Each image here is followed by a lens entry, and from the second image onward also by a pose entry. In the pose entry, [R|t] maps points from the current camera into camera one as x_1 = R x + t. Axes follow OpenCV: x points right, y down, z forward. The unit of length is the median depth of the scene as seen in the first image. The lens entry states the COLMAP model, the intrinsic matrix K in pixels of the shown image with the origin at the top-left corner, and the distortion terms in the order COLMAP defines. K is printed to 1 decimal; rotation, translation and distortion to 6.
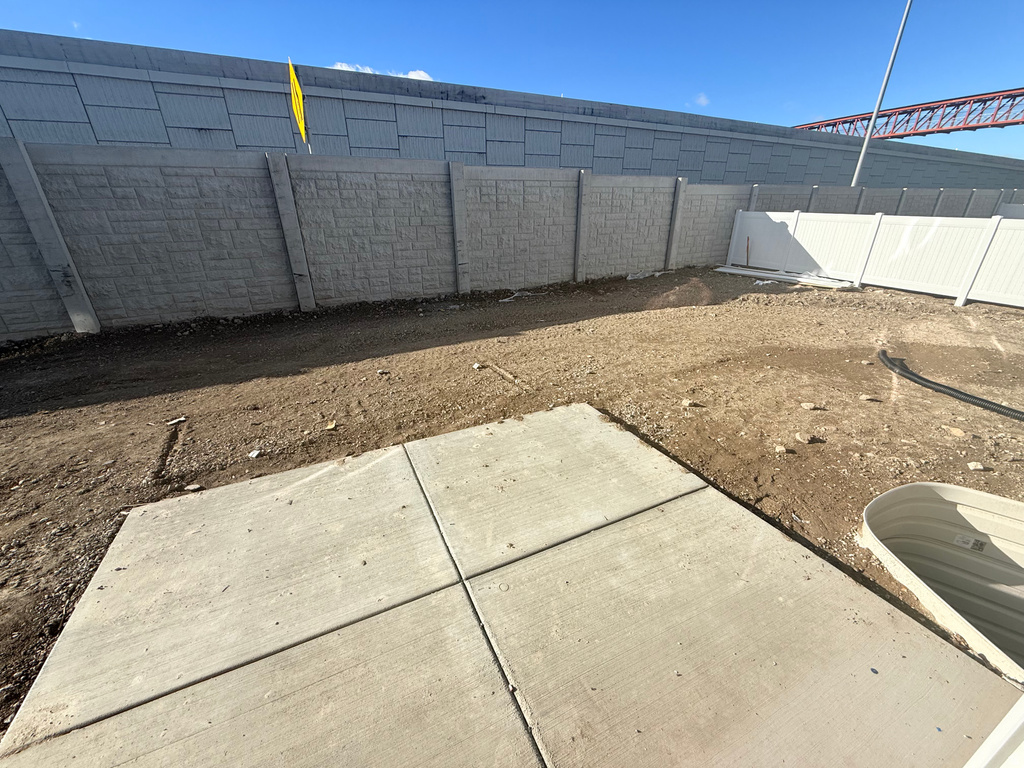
lens RADIAL K [[406.6, 0, 512.0], [0, 406.6, 384.0], [0, 0, 1]] dist [-0.003164, 0.000208]
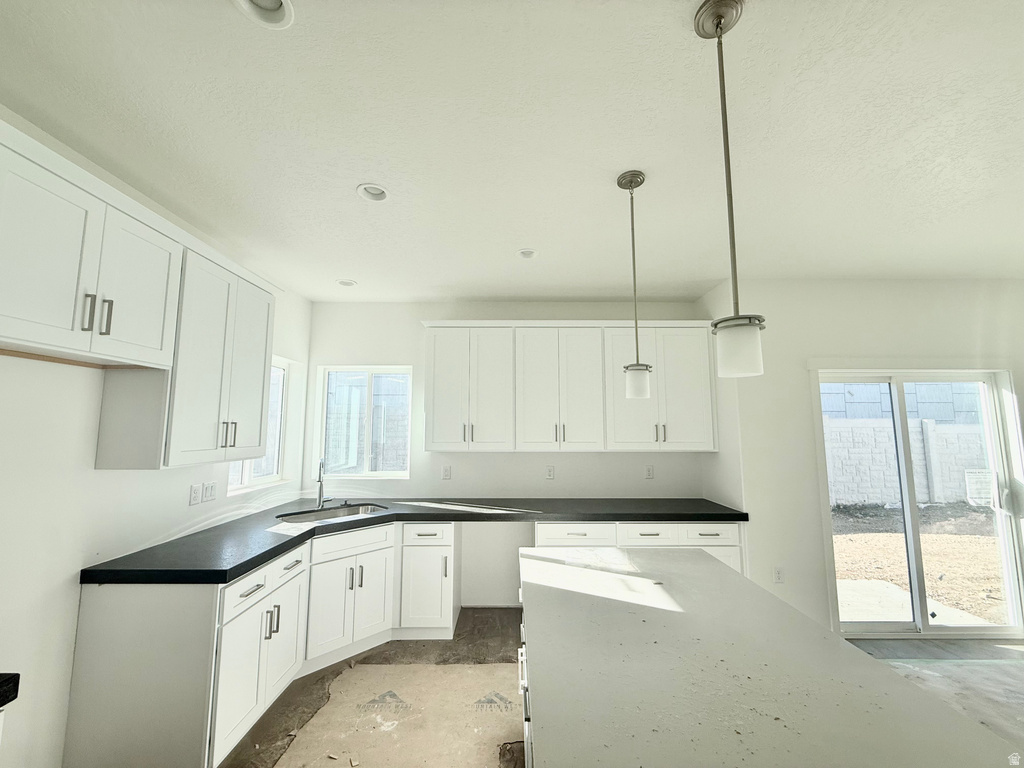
lens RADIAL K [[406.6, 0, 512.0], [0, 406.6, 384.0], [0, 0, 1]] dist [-0.003164, 0.000208]
pose [[0.904730, -0.035007, -0.424545, -0.859888], [-0.182688, 0.868431, -0.460926, 0.218725], [0.384824, 0.494573, 0.779300, -0.608399]]
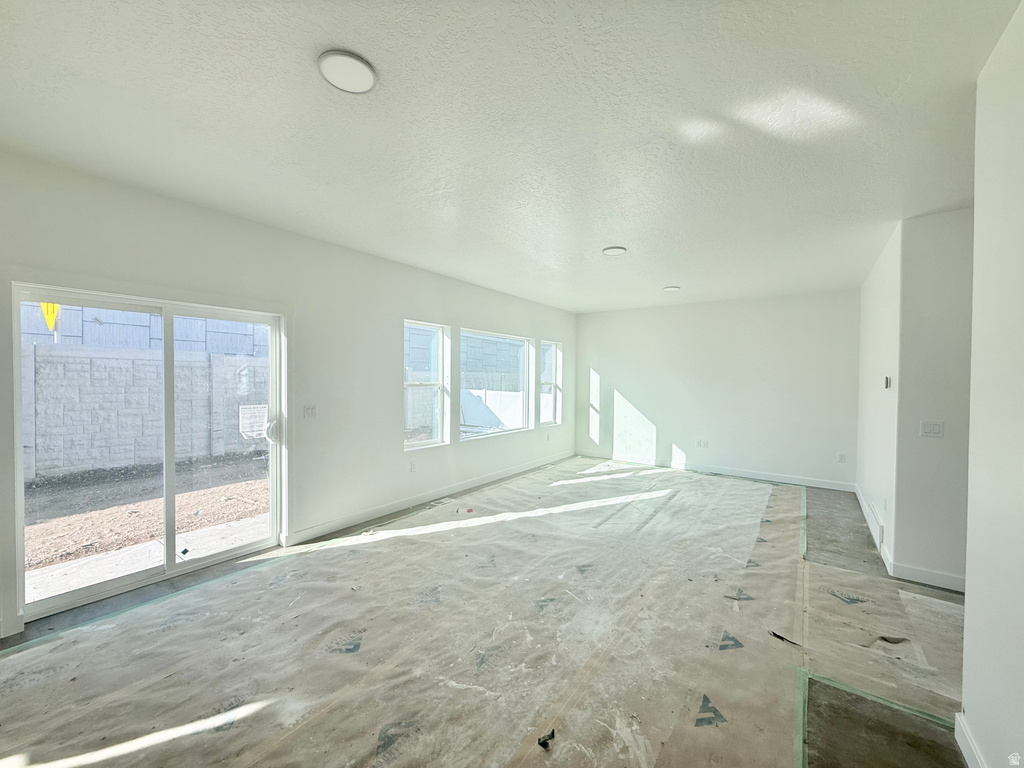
lens RADIAL K [[406.6, 0, 512.0], [0, 406.6, 384.0], [0, 0, 1]] dist [-0.003164, 0.000208]
pose [[0.875738, 0.011859, 0.482641, 0.063219], [0.177527, 0.921748, -0.344767, 0.155719], [-0.448963, 0.387607, 0.805105, -0.432648]]
